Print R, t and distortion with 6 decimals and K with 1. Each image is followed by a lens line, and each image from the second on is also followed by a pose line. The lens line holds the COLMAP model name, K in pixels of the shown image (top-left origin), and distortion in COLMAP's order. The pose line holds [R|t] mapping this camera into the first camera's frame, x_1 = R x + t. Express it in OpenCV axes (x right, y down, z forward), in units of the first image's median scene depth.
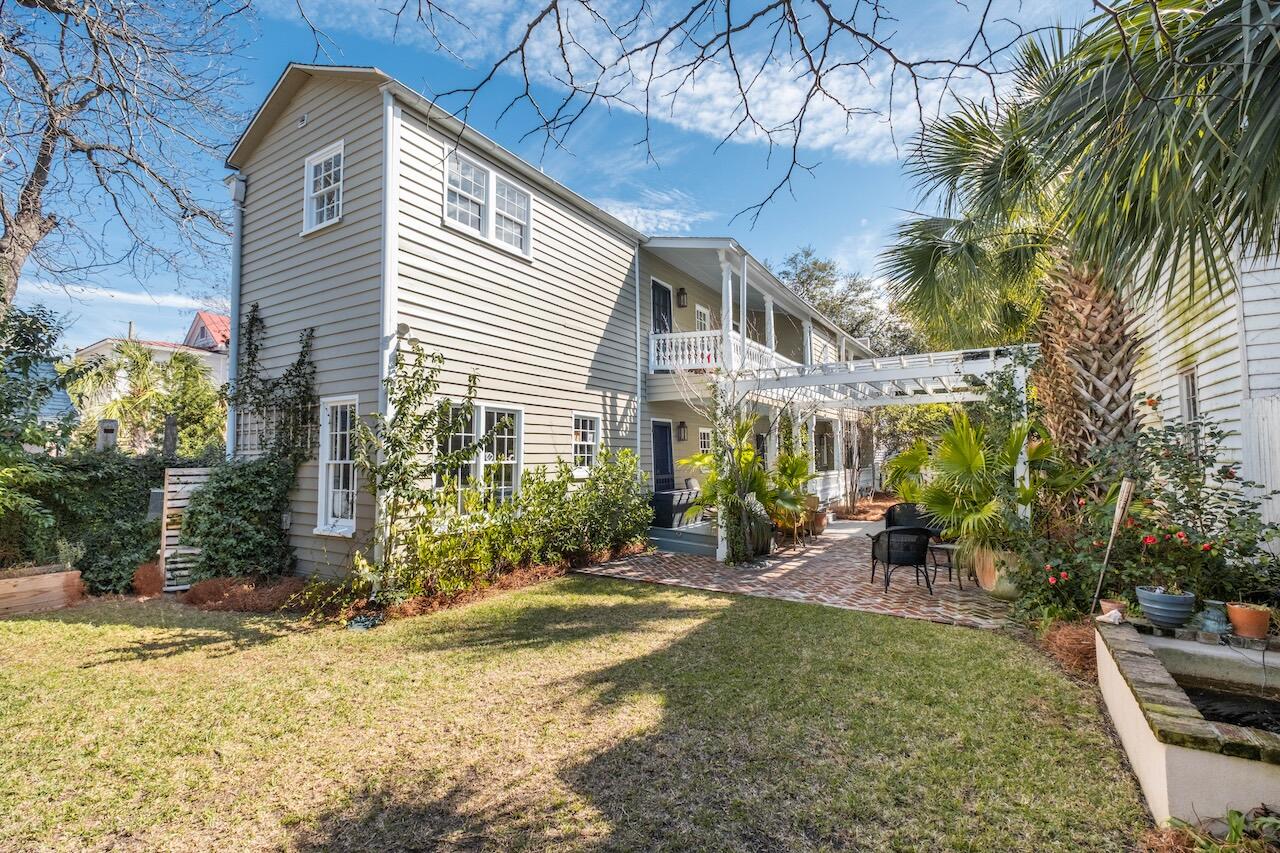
lens RADIAL K [[548.6, 0, 640.0], [0, 548.6, 426.5], [0, 0, 1]] dist [-0.000452, -0.000292]
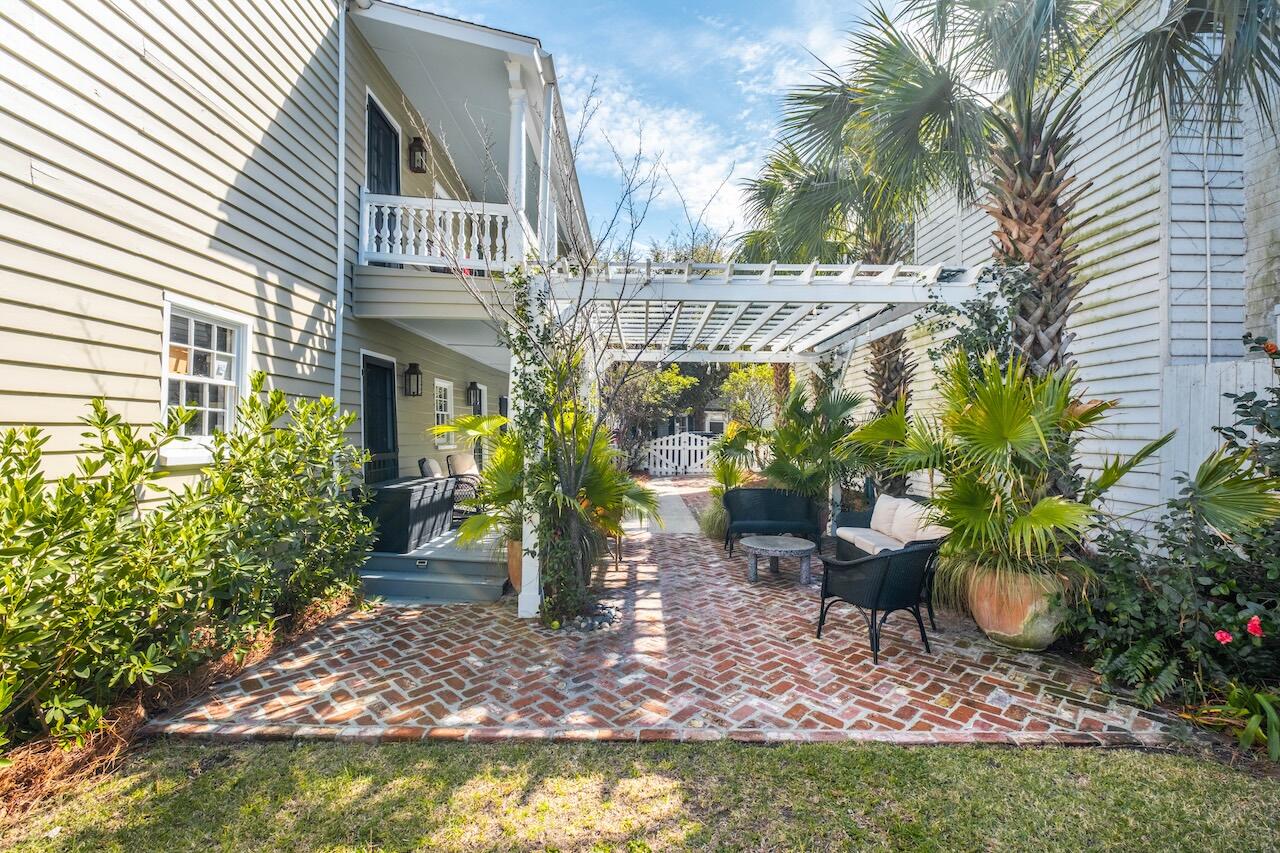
lens RADIAL K [[548.6, 0, 640.0], [0, 548.6, 426.5], [0, 0, 1]] dist [-0.000452, -0.000292]
pose [[0.842983, 0.020903, 0.537535, -0.042507], [-0.045870, 0.998399, 0.033110, 0.035154], [-0.535982, -0.052568, 0.842591, 0.452078]]
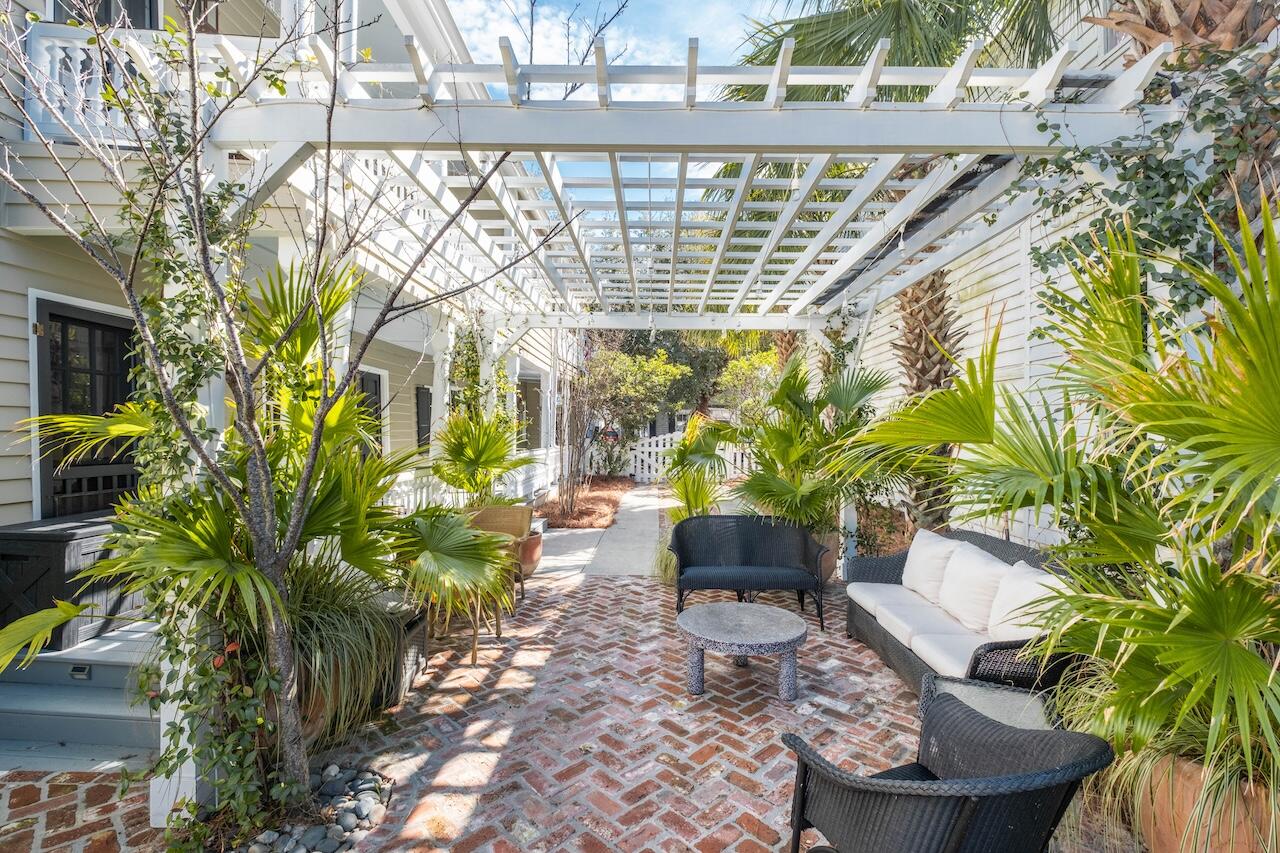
lens RADIAL K [[569.1, 0, 649.8], [0, 569.1, 430.1], [0, 0, 1]] dist [-0.001406, -0.000632]
pose [[0.847826, 0.013433, 0.530104, 0.172385], [-0.040922, 0.998355, 0.040150, 0.043304], [-0.528693, -0.055733, 0.846982, 0.606983]]
